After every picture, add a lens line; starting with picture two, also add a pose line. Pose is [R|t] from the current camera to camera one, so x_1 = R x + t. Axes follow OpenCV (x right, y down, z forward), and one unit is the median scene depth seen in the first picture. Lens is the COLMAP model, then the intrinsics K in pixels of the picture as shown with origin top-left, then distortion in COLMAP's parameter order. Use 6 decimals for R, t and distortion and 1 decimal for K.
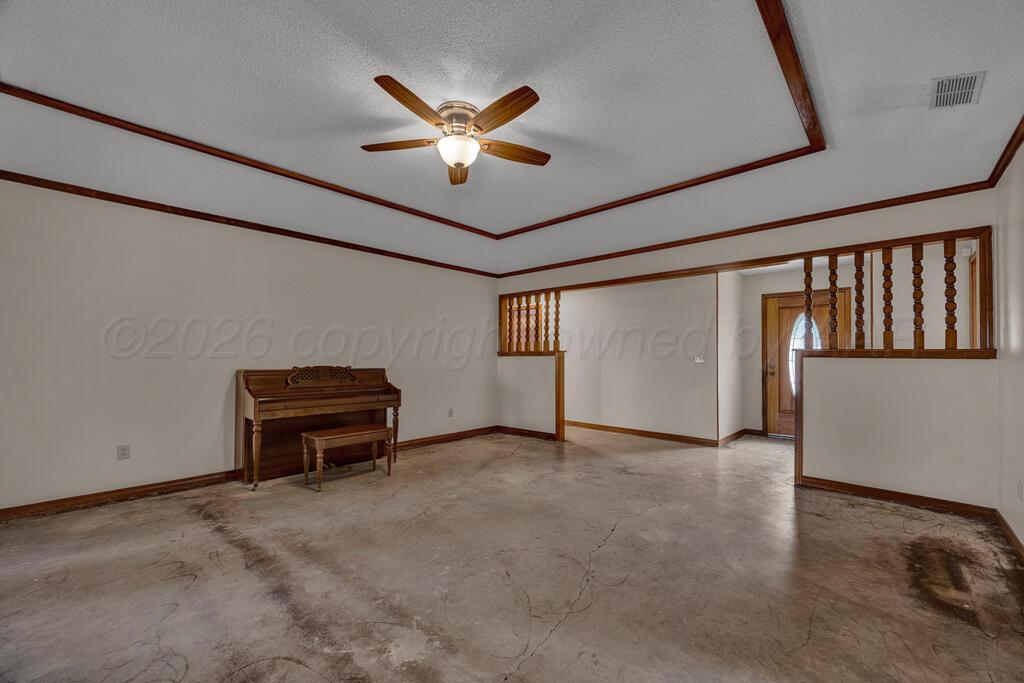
lens RADIAL K [[401.5, 0, 514.9], [0, 401.5, 351.3], [0, 0, 1]] dist [0.001808, 0.000895]
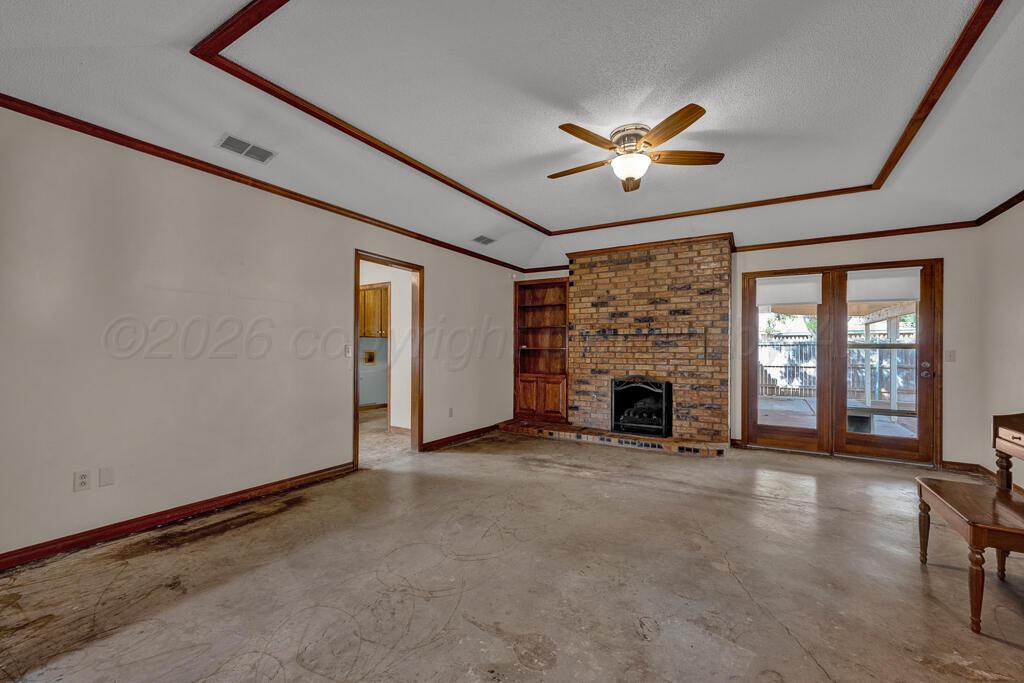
lens RADIAL K [[422.9, 0, 511.8], [0, 422.9, 344.7], [0, 0, 1]] dist [-0.009309, 0.001025]
pose [[-0.980227, -0.012655, -0.197474, 0.443670], [-0.007407, 0.999600, -0.027290, 0.034016], [0.197740, -0.025288, -0.979928, 2.275233]]
